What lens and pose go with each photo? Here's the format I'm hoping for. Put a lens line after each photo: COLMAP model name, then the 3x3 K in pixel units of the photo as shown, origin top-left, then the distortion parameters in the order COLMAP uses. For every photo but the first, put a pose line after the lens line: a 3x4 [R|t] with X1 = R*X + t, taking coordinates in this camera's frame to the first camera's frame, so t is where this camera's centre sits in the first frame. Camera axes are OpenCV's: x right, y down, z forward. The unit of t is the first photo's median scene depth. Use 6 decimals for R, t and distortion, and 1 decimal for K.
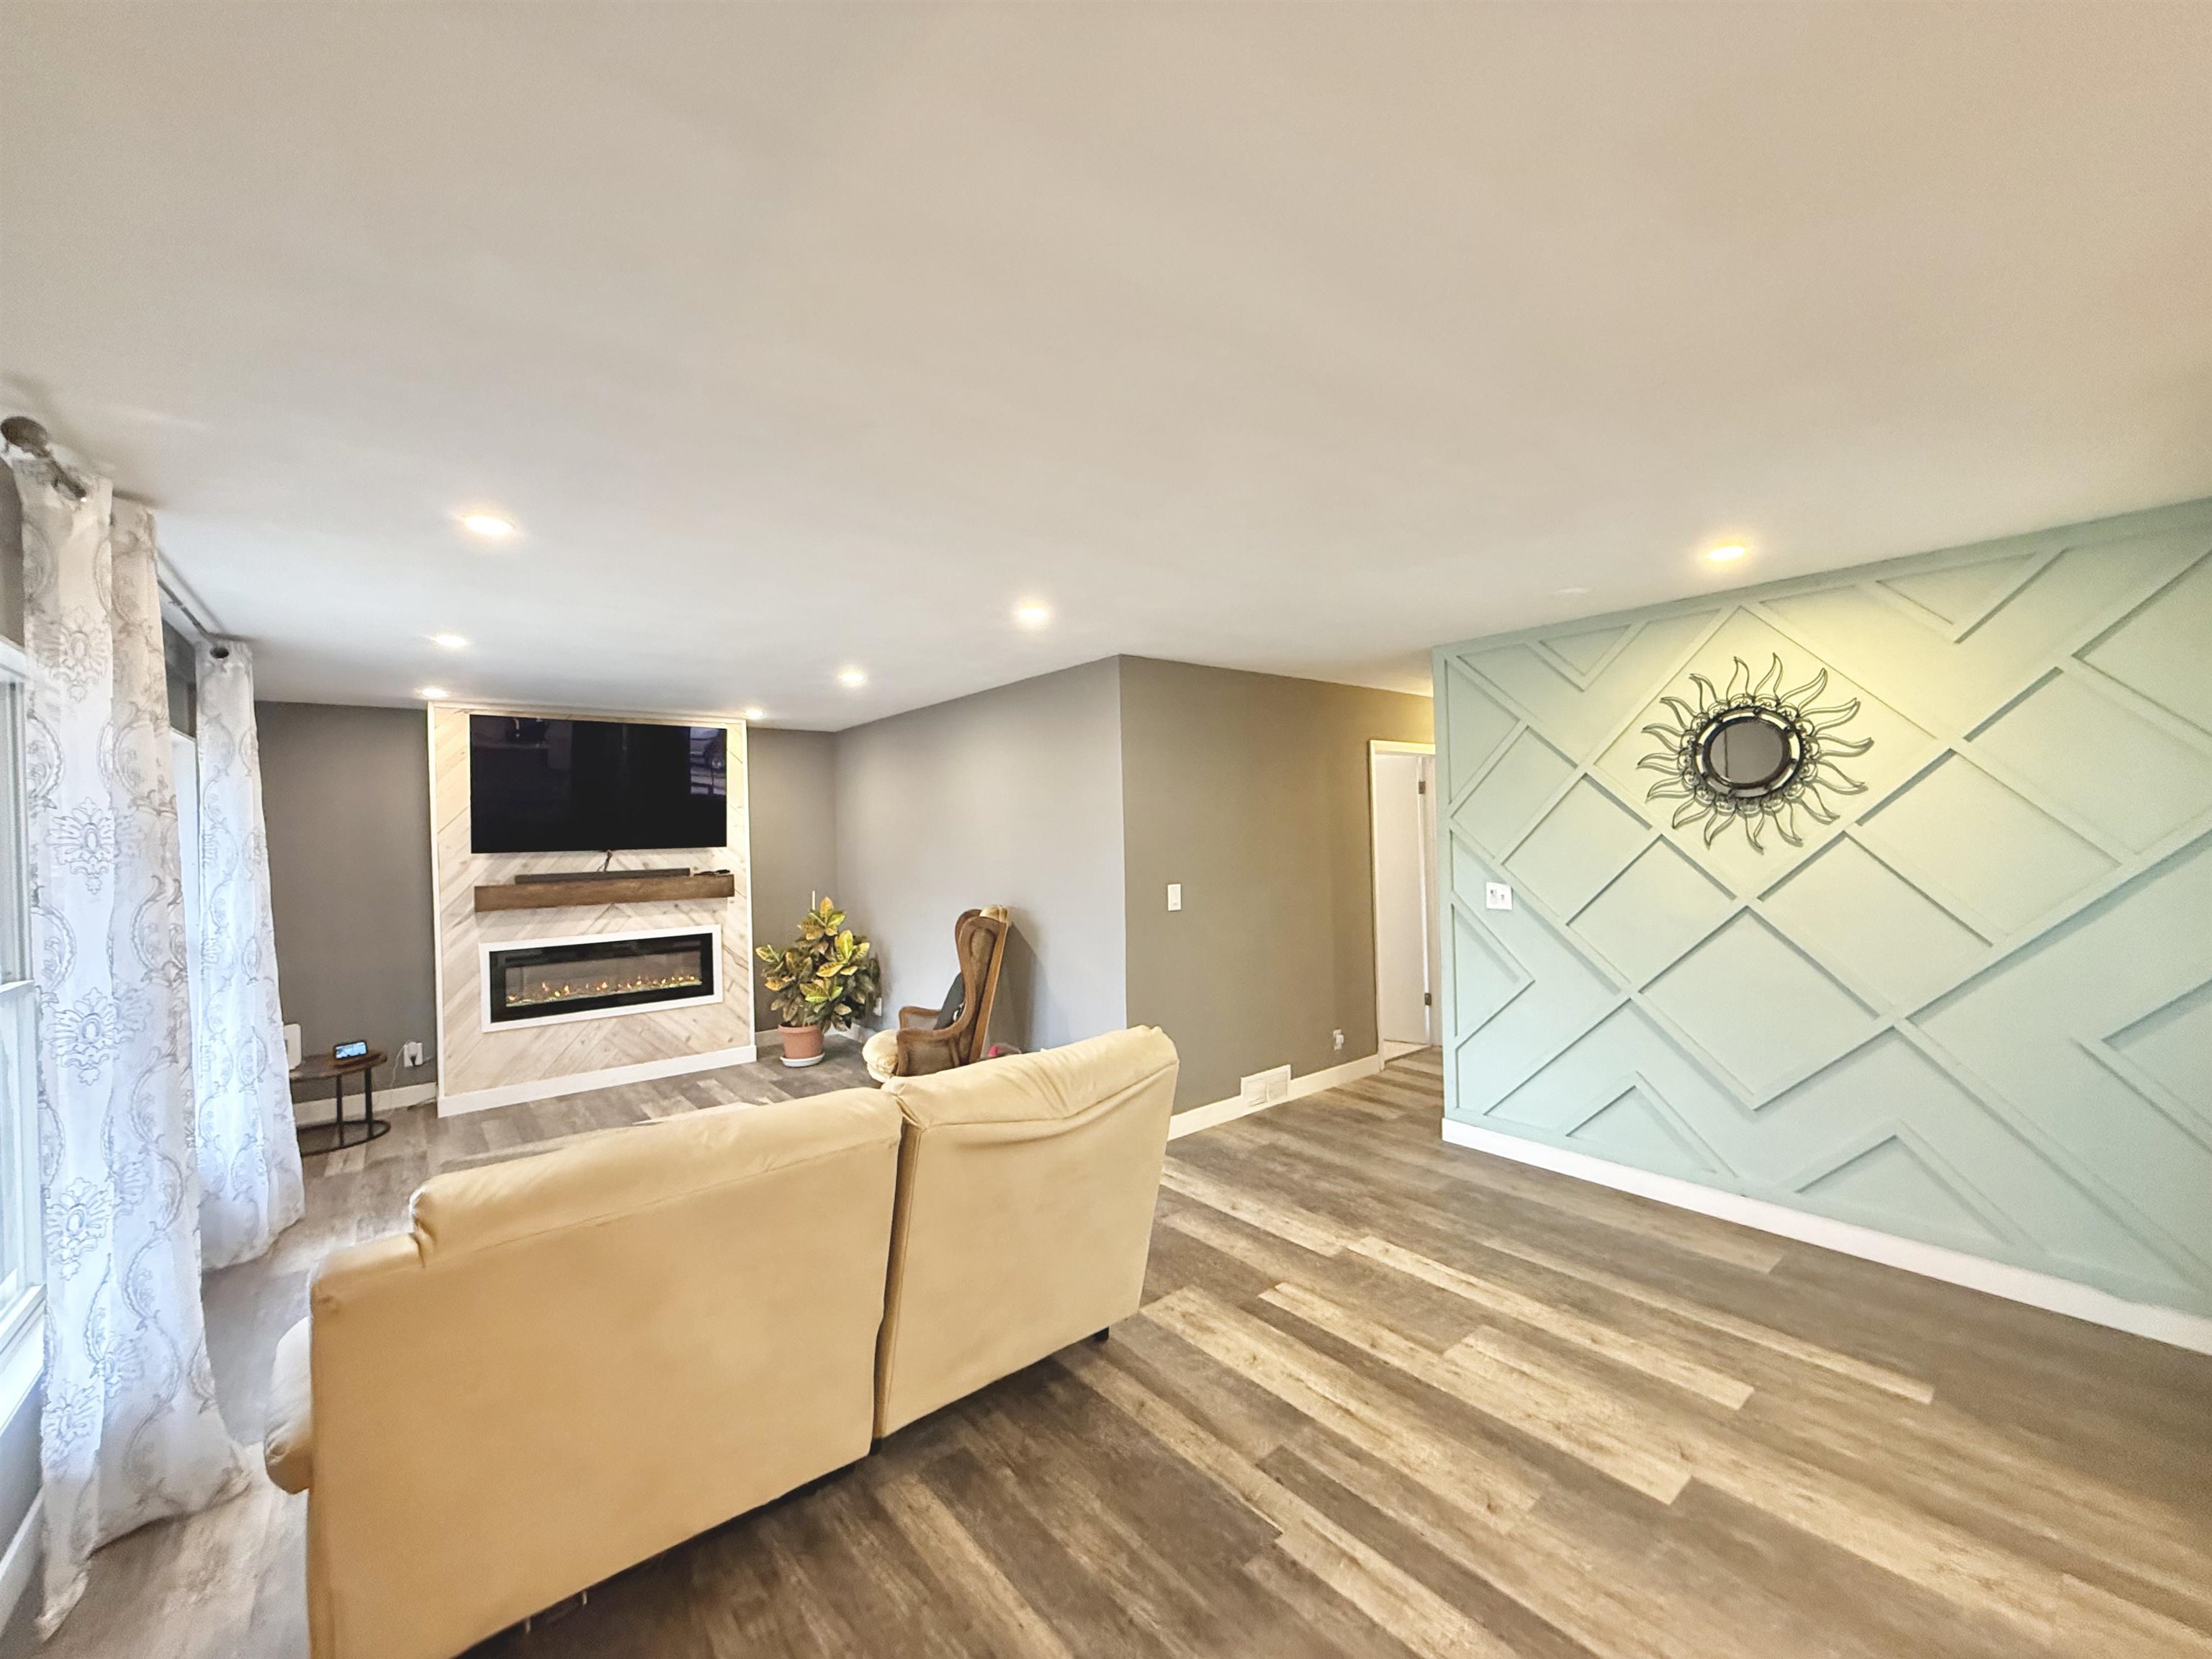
lens RADIAL K [[879.4, 0, 1096.1], [0, 879.4, 825.9], [0, 0, 1]] dist [-0.002164, 0.001158]
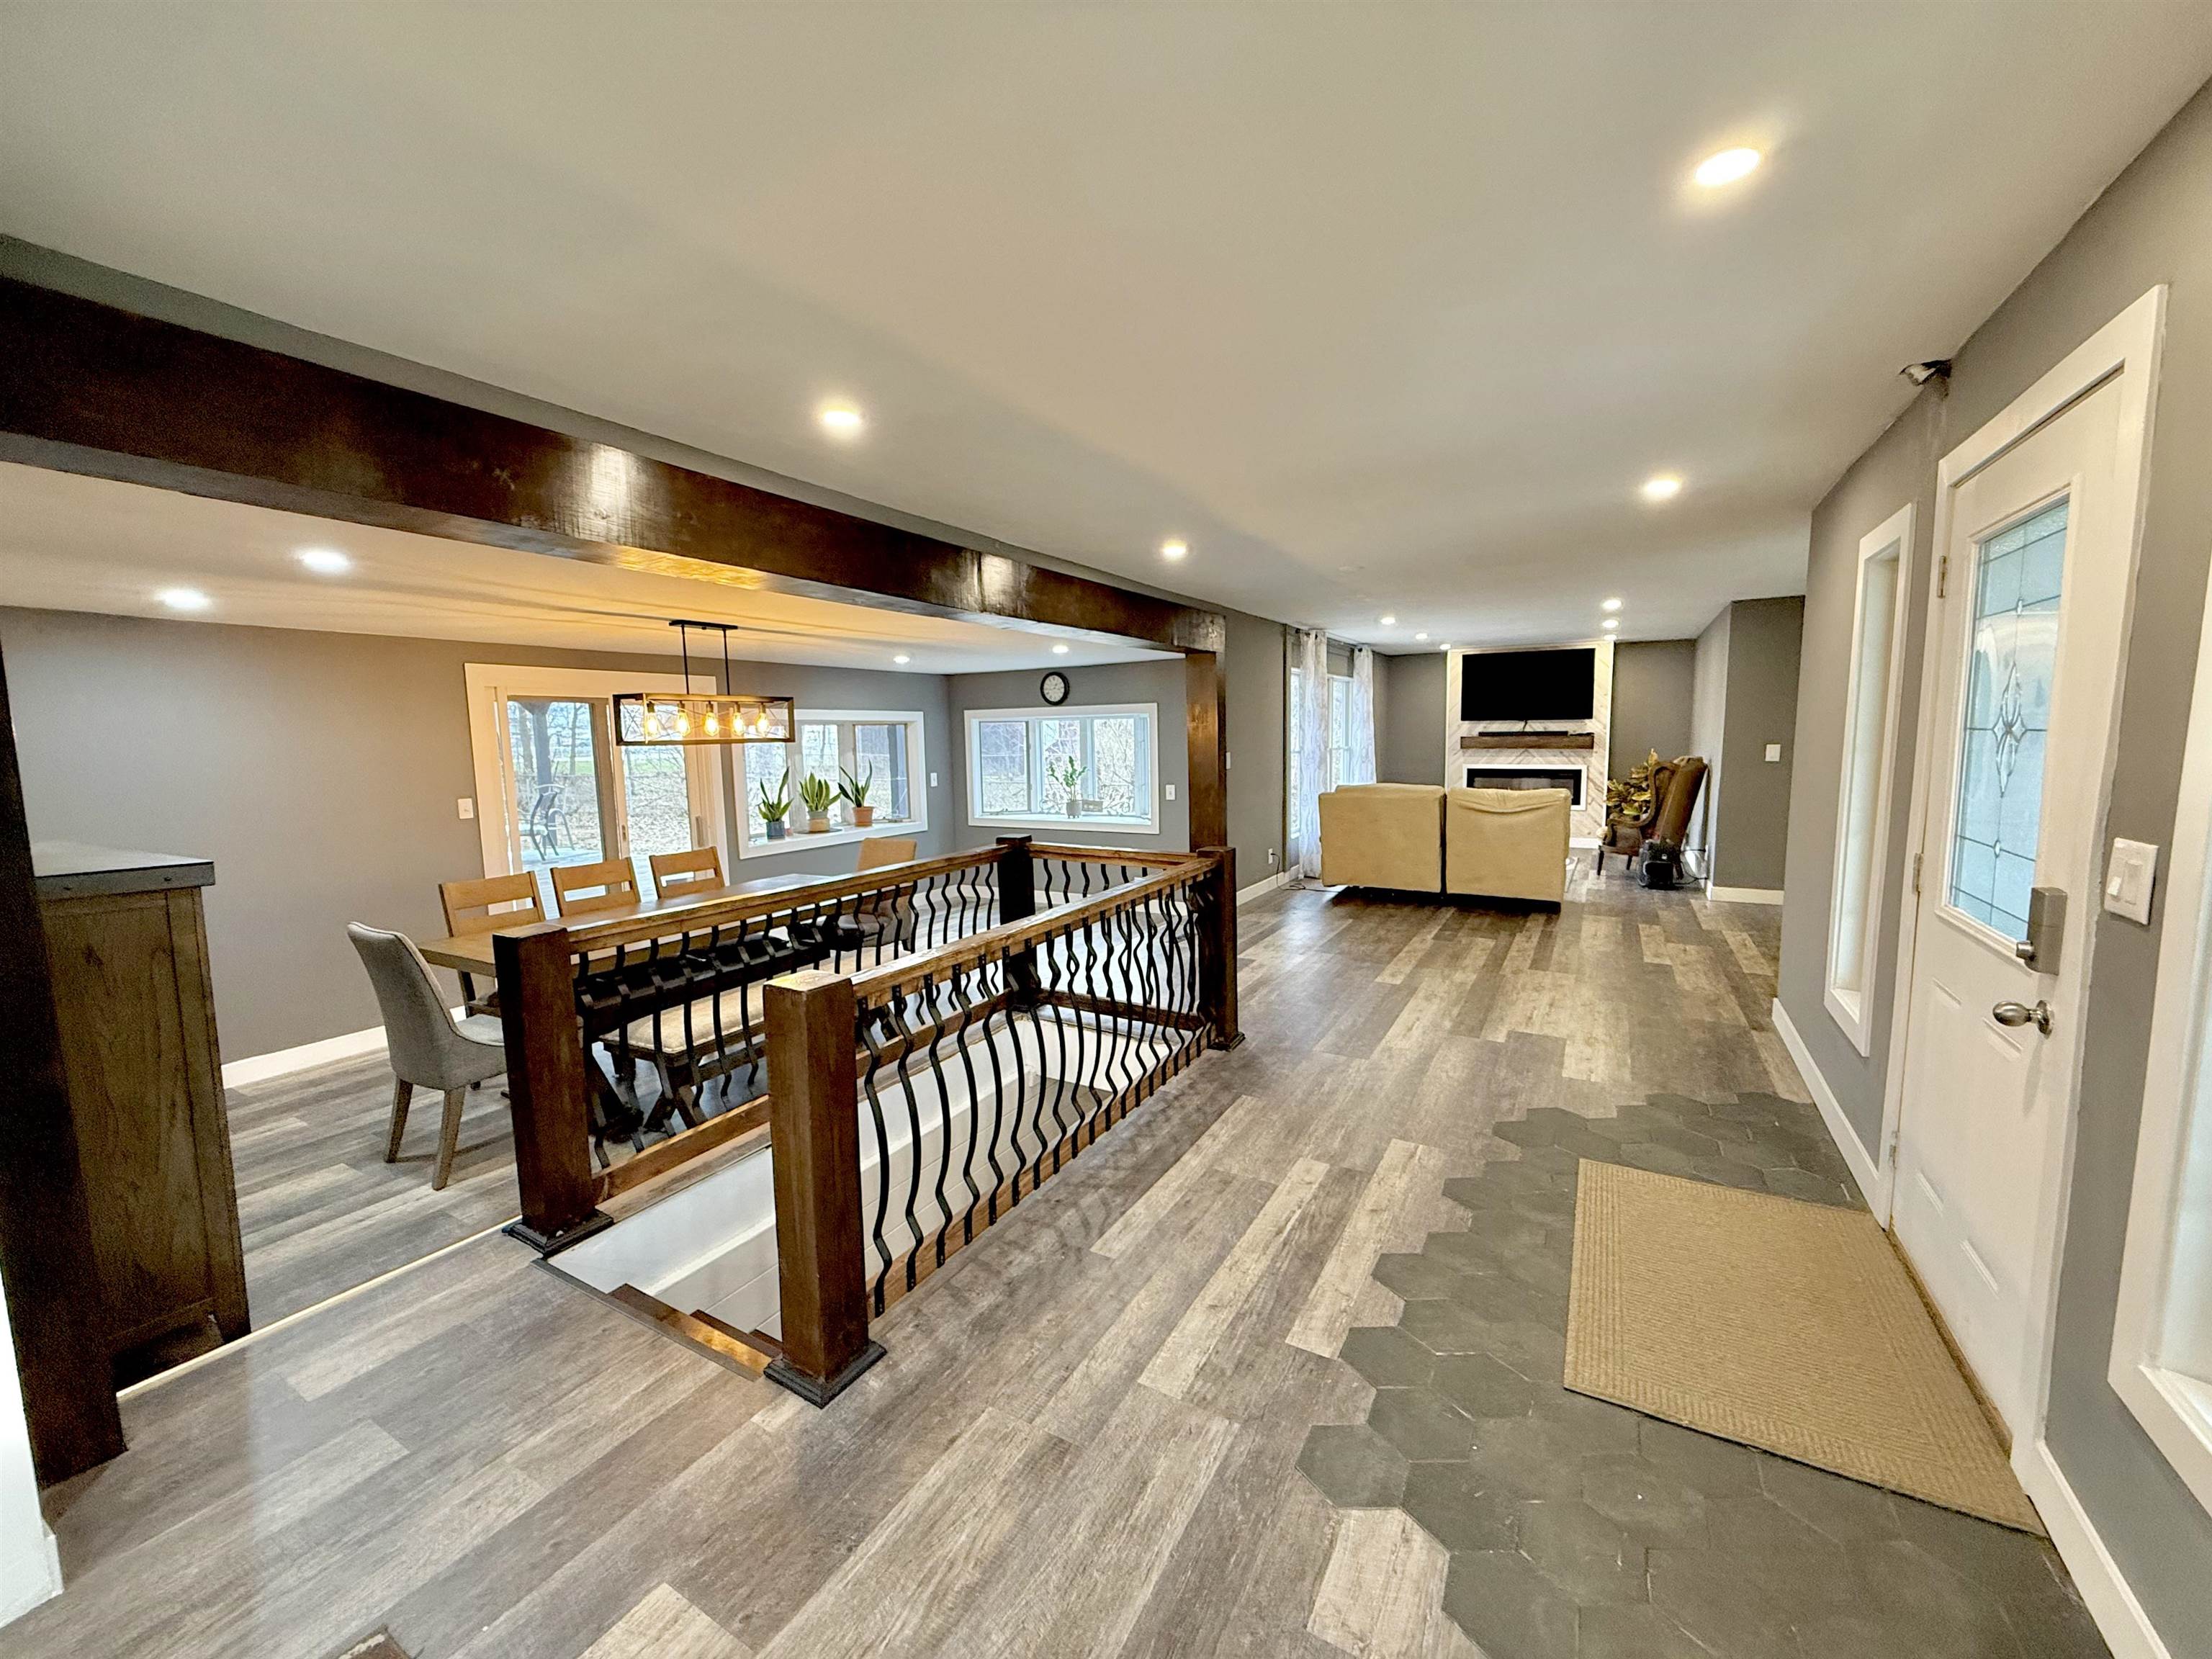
lens RADIAL K [[879.4, 0, 1096.4], [0, 879.4, 832.4], [0, 0, 1]] dist [-0.002164, 0.001158]
pose [[0.360230, 0.127275, -0.924140, 0.958942], [0.010706, 0.990020, 0.140521, -0.009253], [0.932802, -0.060513, 0.355272, -0.584310]]
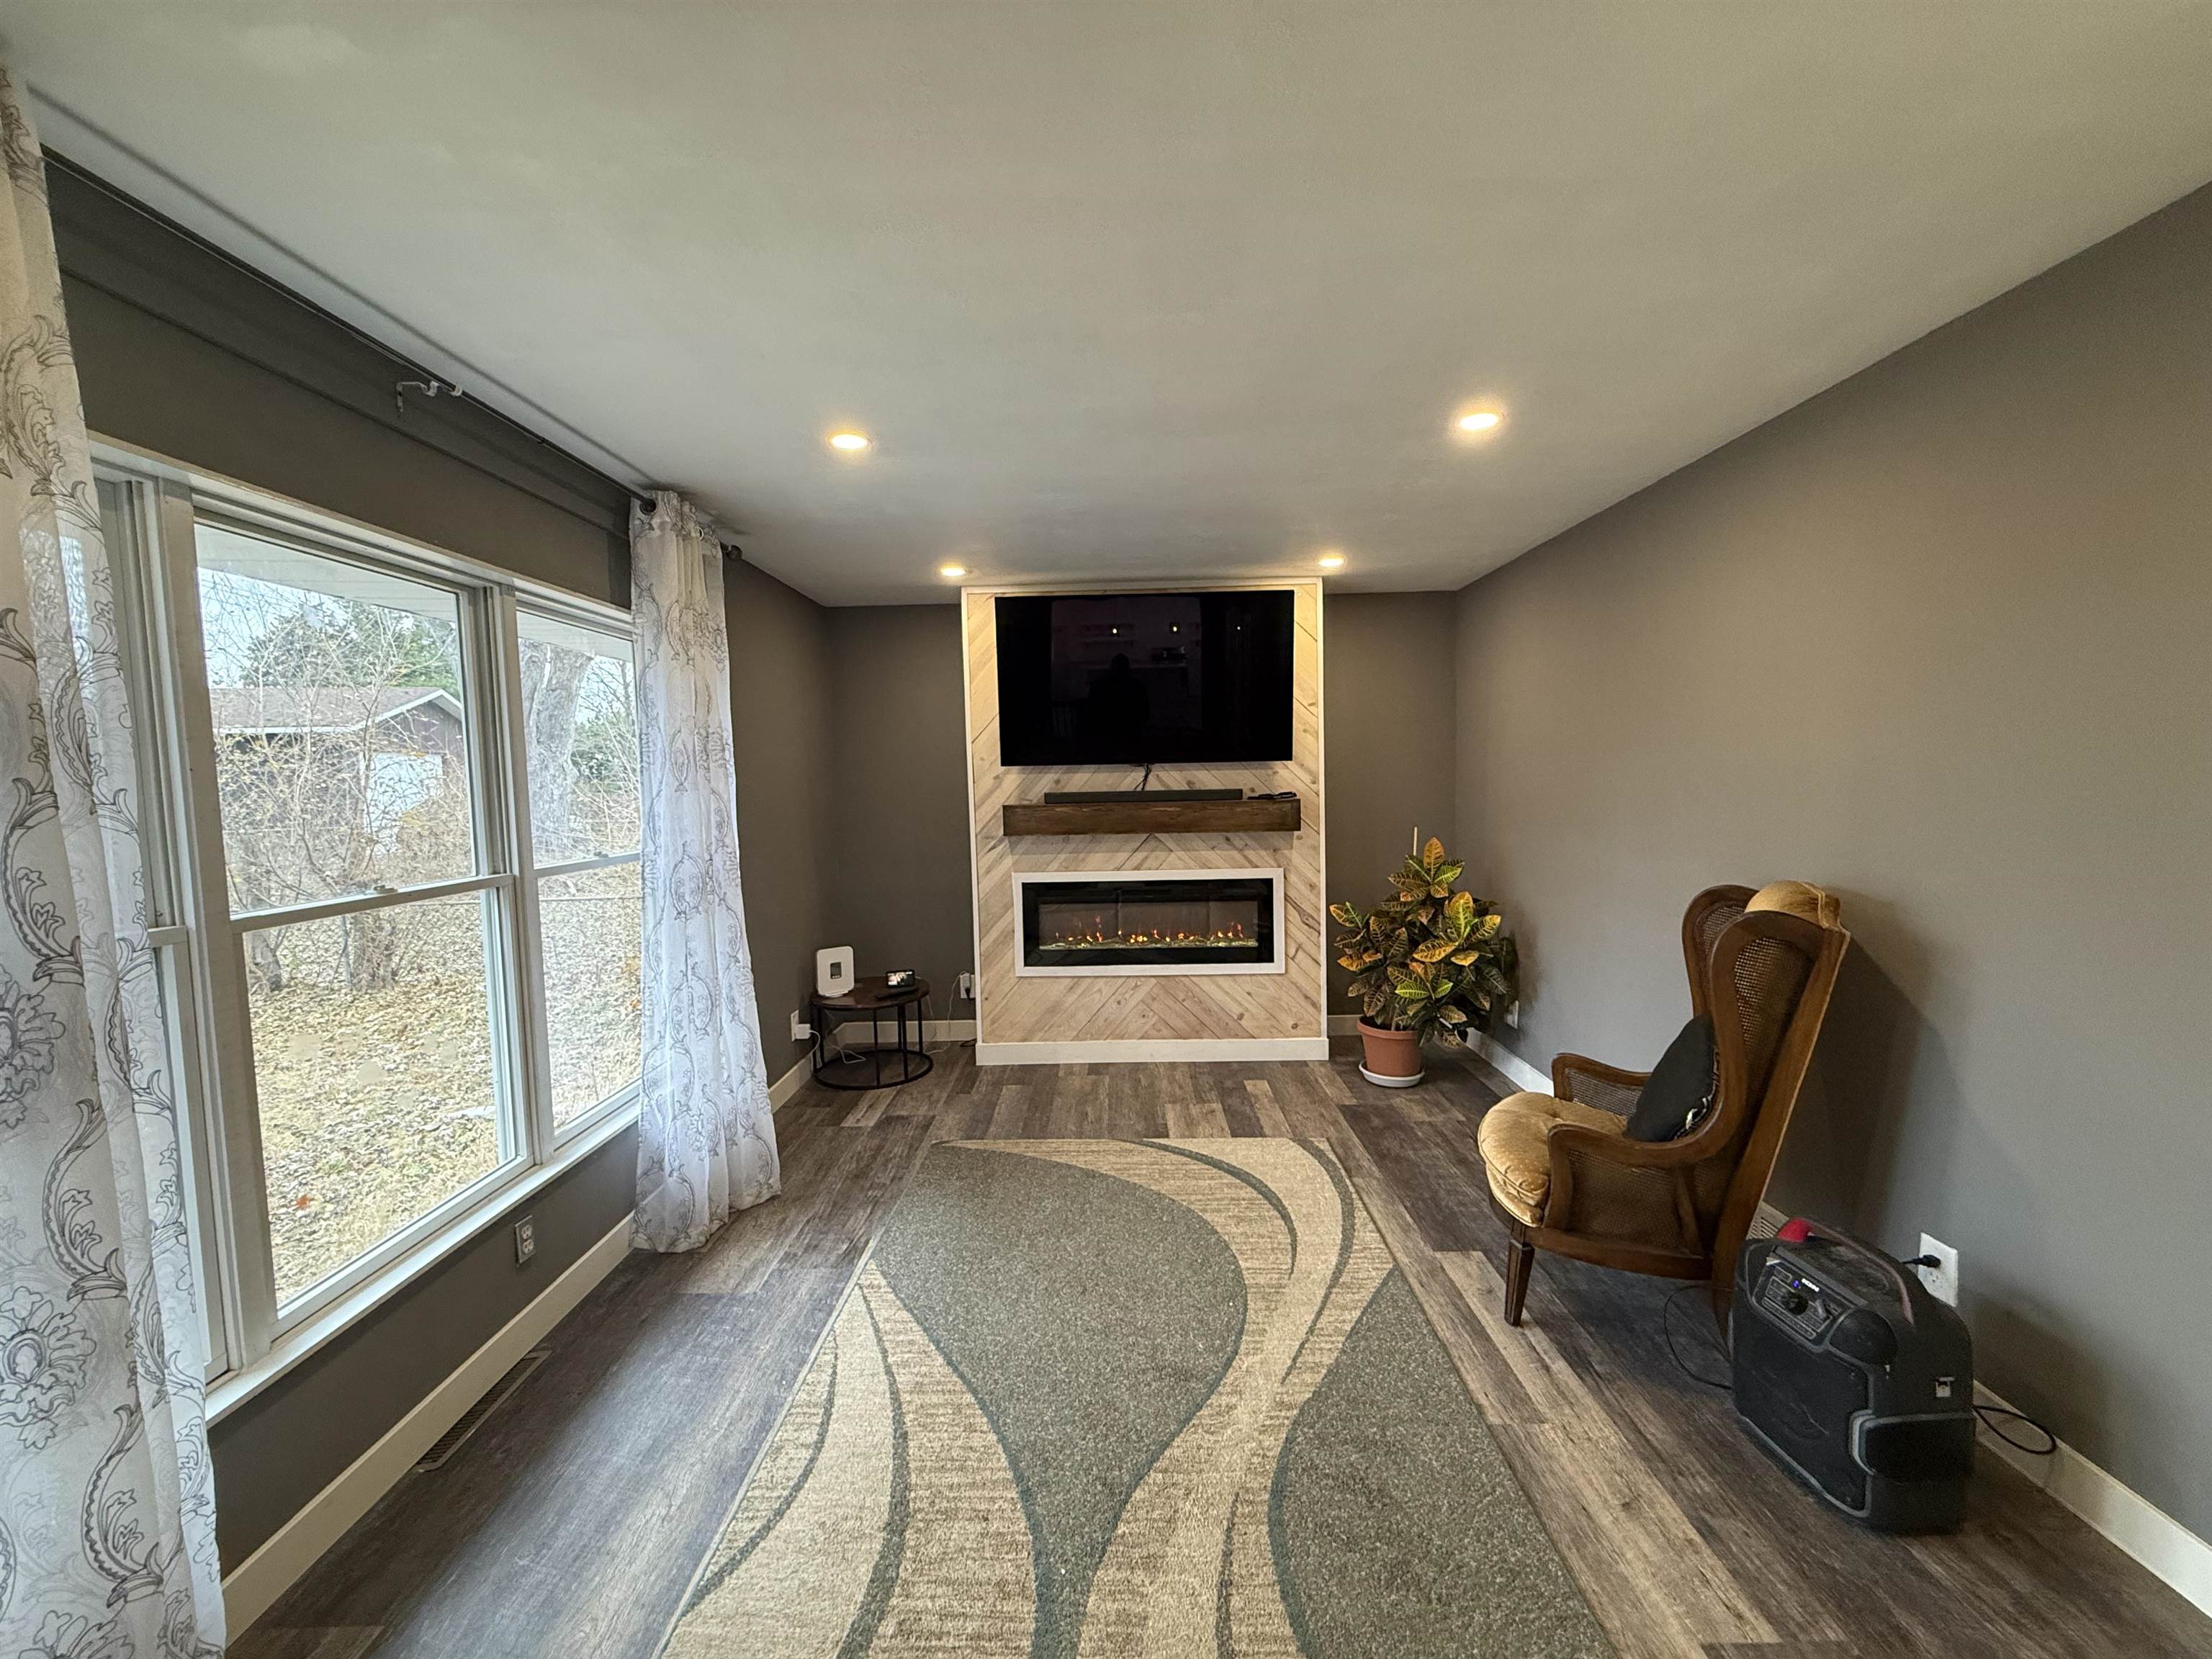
lens RADIAL K [[879.4, 0, 1101.4], [0, 879.4, 829.8], [0, 0, 1]] dist [-0.002164, 0.001158]
pose [[0.773534, 0.049409, -0.631826, -0.101704], [0.006778, 0.996254, 0.086205, 0.020259], [0.633719, -0.070965, 0.770302, 0.406760]]
